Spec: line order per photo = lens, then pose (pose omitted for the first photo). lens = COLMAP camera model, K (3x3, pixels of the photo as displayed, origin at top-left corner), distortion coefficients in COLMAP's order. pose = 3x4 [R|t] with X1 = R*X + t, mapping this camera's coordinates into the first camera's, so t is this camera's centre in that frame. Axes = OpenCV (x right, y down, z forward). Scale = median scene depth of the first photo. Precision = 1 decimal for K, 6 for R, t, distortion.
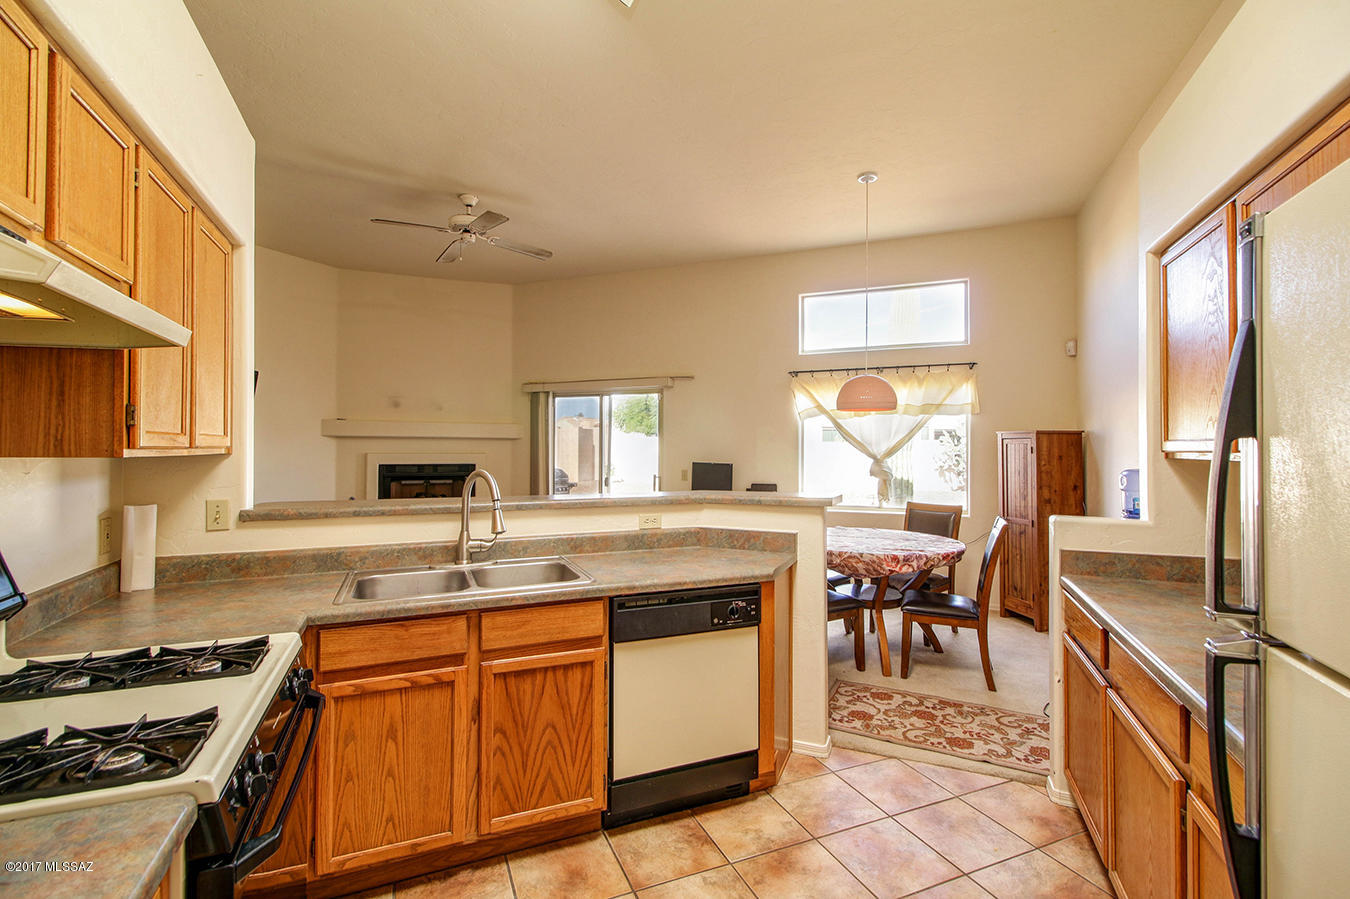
lens RADIAL K [[614.9, 0, 669.9], [0, 614.9, 450.8], [0, 0, 1]] dist [0.009129, -0.006345]
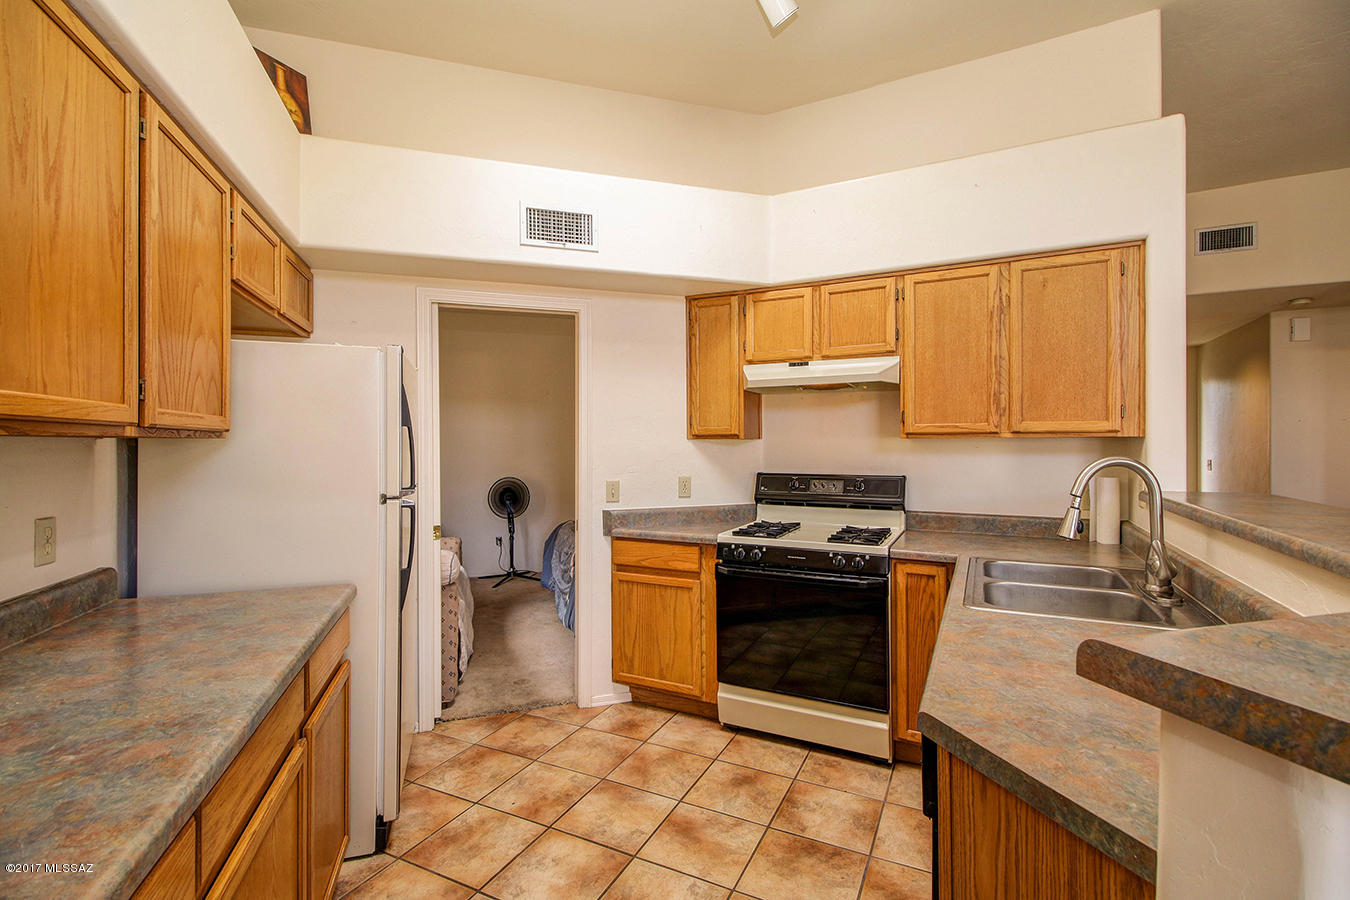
lens RADIAL K [[614.9, 0, 674.6], [0, 614.9, 446.1], [0, 0, 1]] dist [0.009129, -0.006345]
pose [[-0.773818, -0.000255, -0.633408, 0.619206], [-0.002125, 0.999995, 0.002194, 0.022285], [0.633404, 0.003043, -0.773815, 1.375534]]
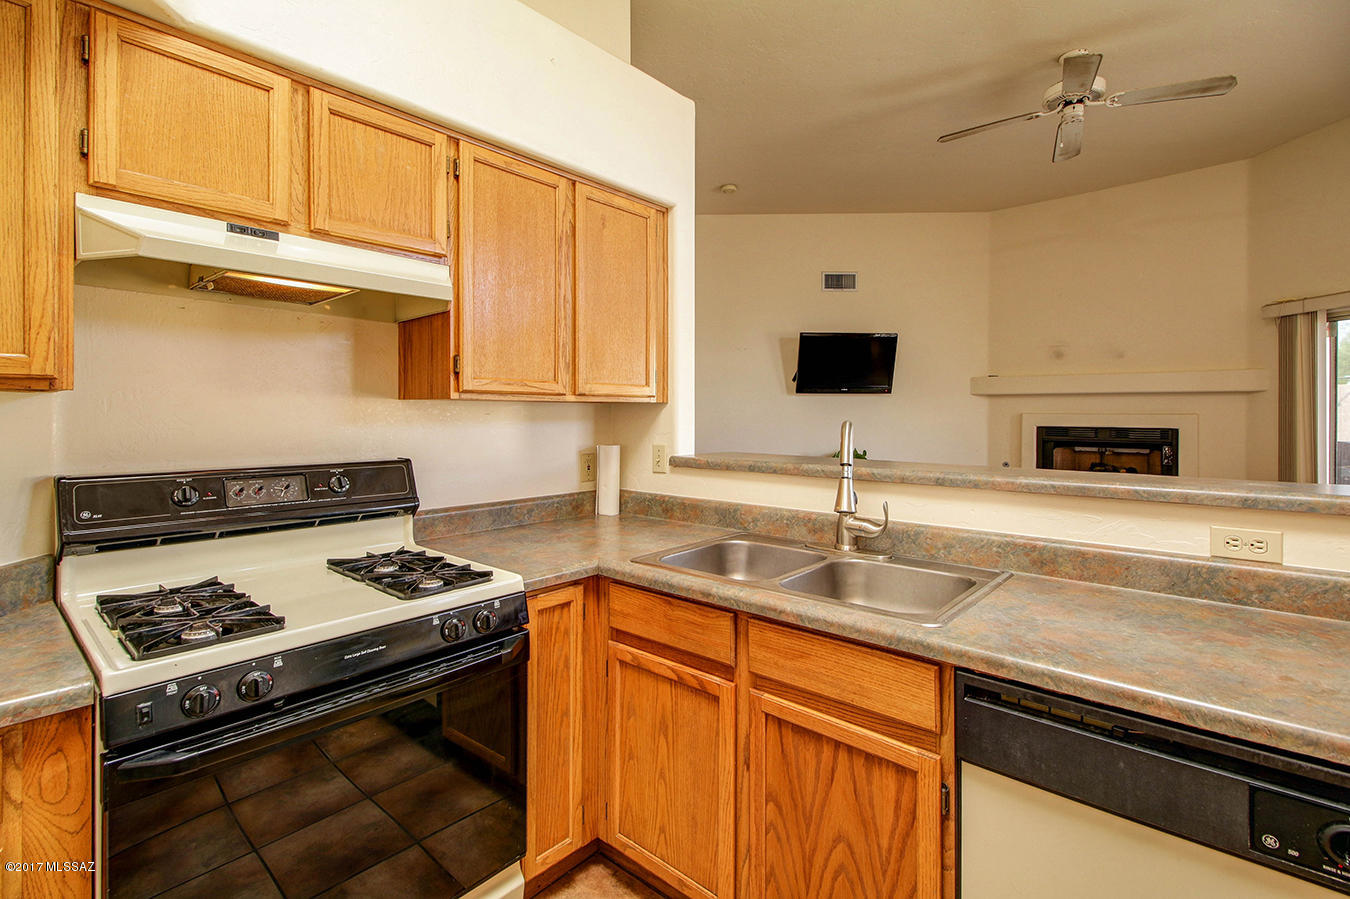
lens RADIAL K [[614.9, 0, 670.9], [0, 614.9, 413.3], [0, 0, 1]] dist [0.009129, -0.006345]
pose [[0.425286, -0.001341, -0.905058, 0.277622], [-0.004725, 0.999982, -0.003702, 0.028817], [0.905047, 0.005851, 0.425272, 0.576491]]
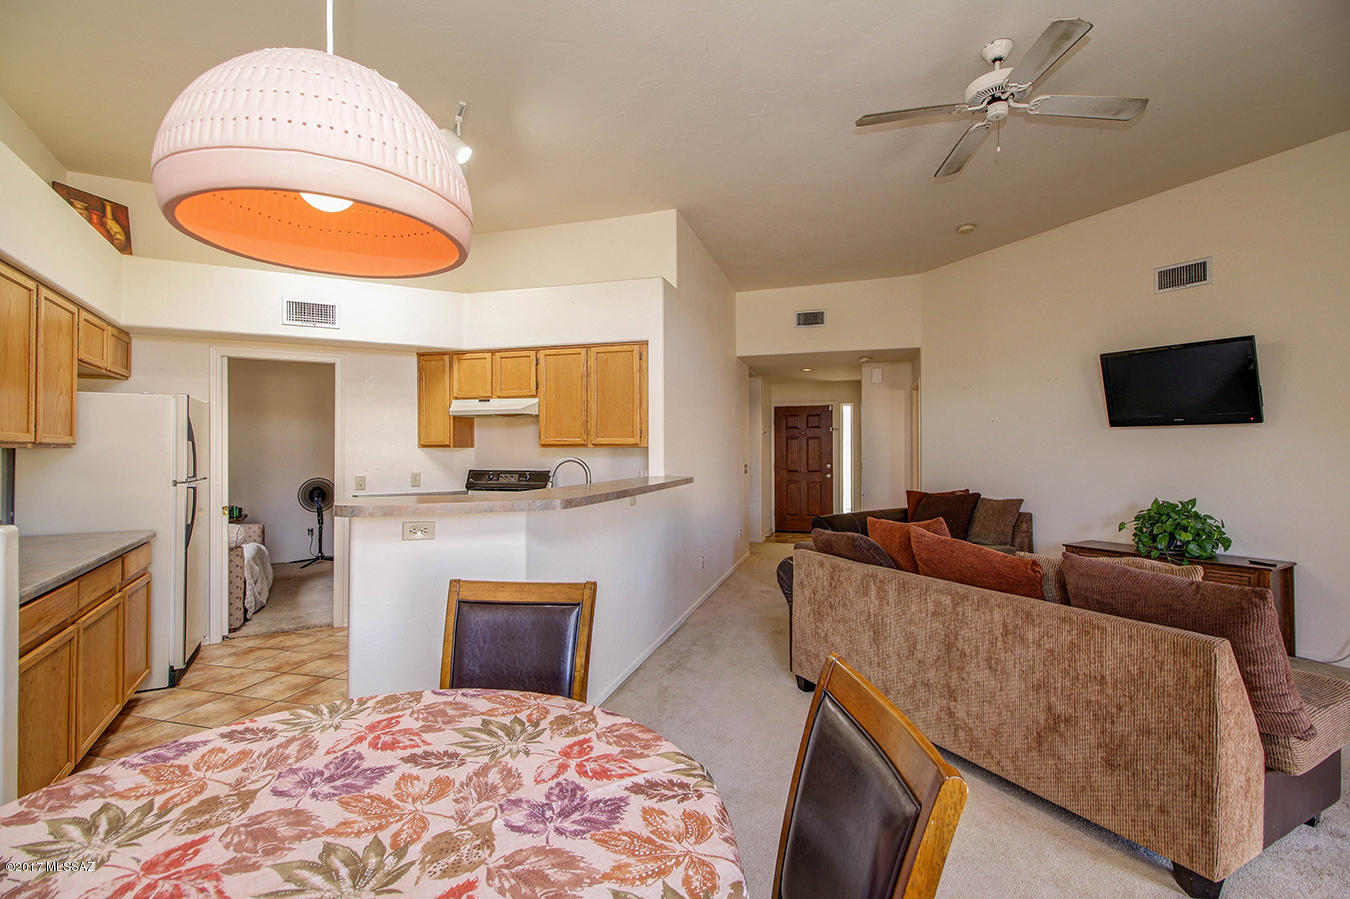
lens RADIAL K [[614.9, 0, 677.9], [0, 614.9, 443.7], [0, 0, 1]] dist [0.009129, -0.006345]
pose [[-0.638382, -0.009751, -0.769658, 0.778086], [-0.002480, 0.999941, -0.010611, 0.015265], [0.769716, -0.004865, -0.638368, 2.445583]]
